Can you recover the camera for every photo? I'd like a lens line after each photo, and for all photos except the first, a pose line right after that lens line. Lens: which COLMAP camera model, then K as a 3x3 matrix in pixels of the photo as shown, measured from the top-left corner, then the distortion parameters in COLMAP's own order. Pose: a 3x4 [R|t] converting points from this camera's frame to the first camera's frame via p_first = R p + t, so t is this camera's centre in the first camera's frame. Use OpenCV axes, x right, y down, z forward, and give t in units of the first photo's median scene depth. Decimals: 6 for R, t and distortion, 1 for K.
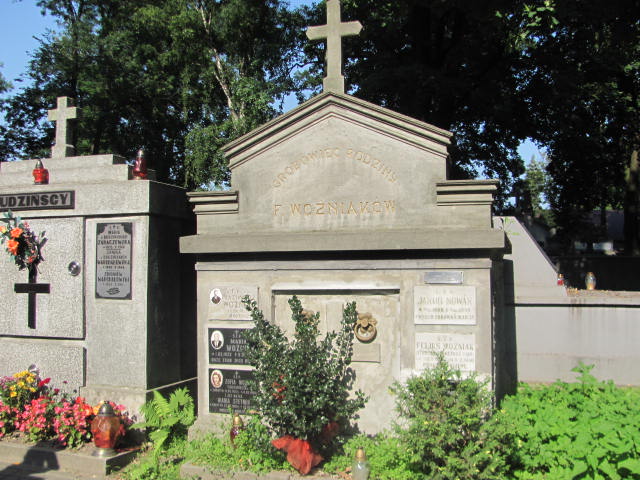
lens RADIAL K [[681.8, 0, 321.4], [0, 681.8, 239.1], [0, 0, 1]] dist [-0.135192, 0.000000]
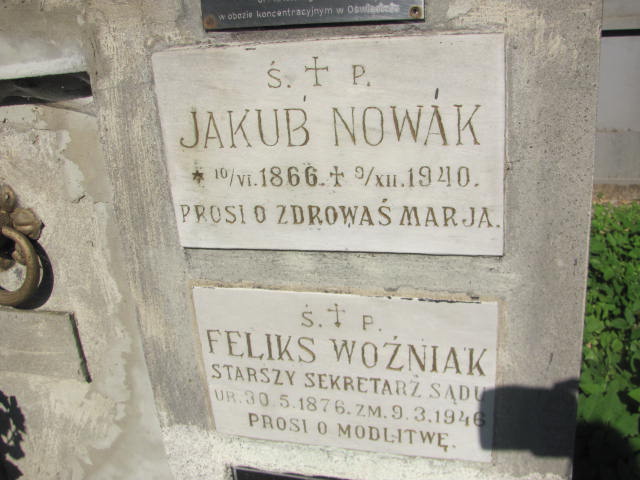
lens RADIAL K [[683.3, 0, 318.3], [0, 683.3, 237.4], [0, 0, 1]] dist [-0.160594, 0.000000]
pose [[0.996562, -0.081858, 0.012803, 0.174237], [0.070141, 0.915783, 0.395502, 0.048039], [-0.044100, -0.393245, 0.918376, 0.820145]]
